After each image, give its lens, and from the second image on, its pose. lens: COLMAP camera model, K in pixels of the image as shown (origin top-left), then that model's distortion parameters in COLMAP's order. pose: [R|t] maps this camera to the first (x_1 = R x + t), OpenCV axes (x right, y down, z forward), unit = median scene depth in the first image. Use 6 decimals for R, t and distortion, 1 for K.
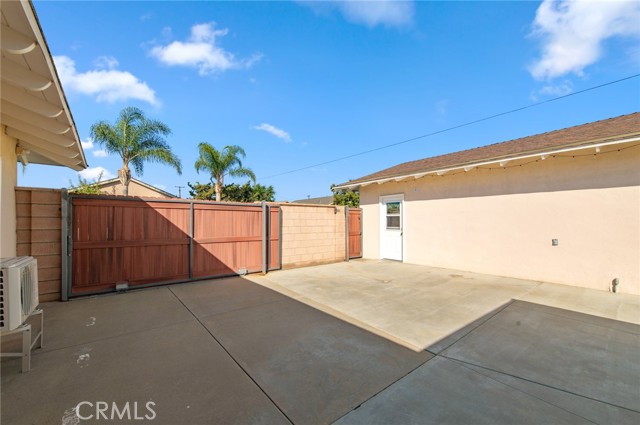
lens RADIAL K [[252.0, 0, 319.5], [0, 252.0, 218.6], [0, 0, 1]] dist [0.003503, -0.001507]
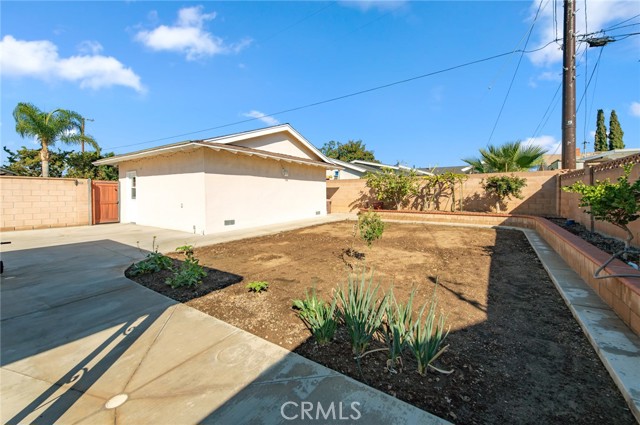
lens RADIAL K [[252.0, 0, 321.2], [0, 252.0, 199.8], [0, 0, 1]] dist [0.003503, -0.001507]
pose [[0.955449, -0.002513, 0.295146, 0.960917], [-0.007941, 0.999383, 0.034216, -0.002742], [-0.295050, -0.035035, 0.954839, -0.570561]]
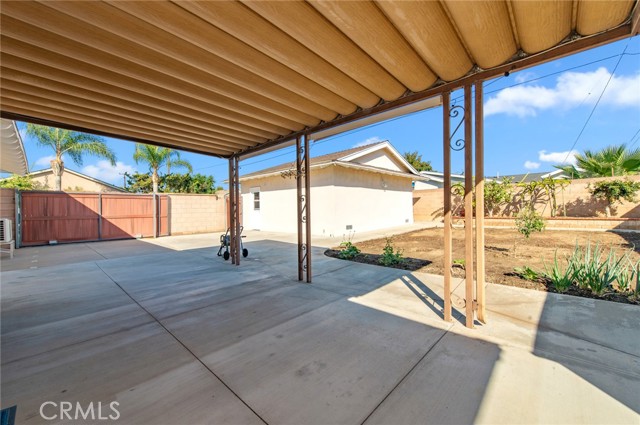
lens RADIAL K [[252.0, 0, 322.7], [0, 252.0, 207.1], [0, 0, 1]] dist [0.003503, -0.001507]
pose [[0.989294, -0.013826, 0.145282, 0.549932], [0.012804, 0.999886, 0.007968, 0.022086], [-0.145376, -0.006022, 0.989358, -0.676280]]
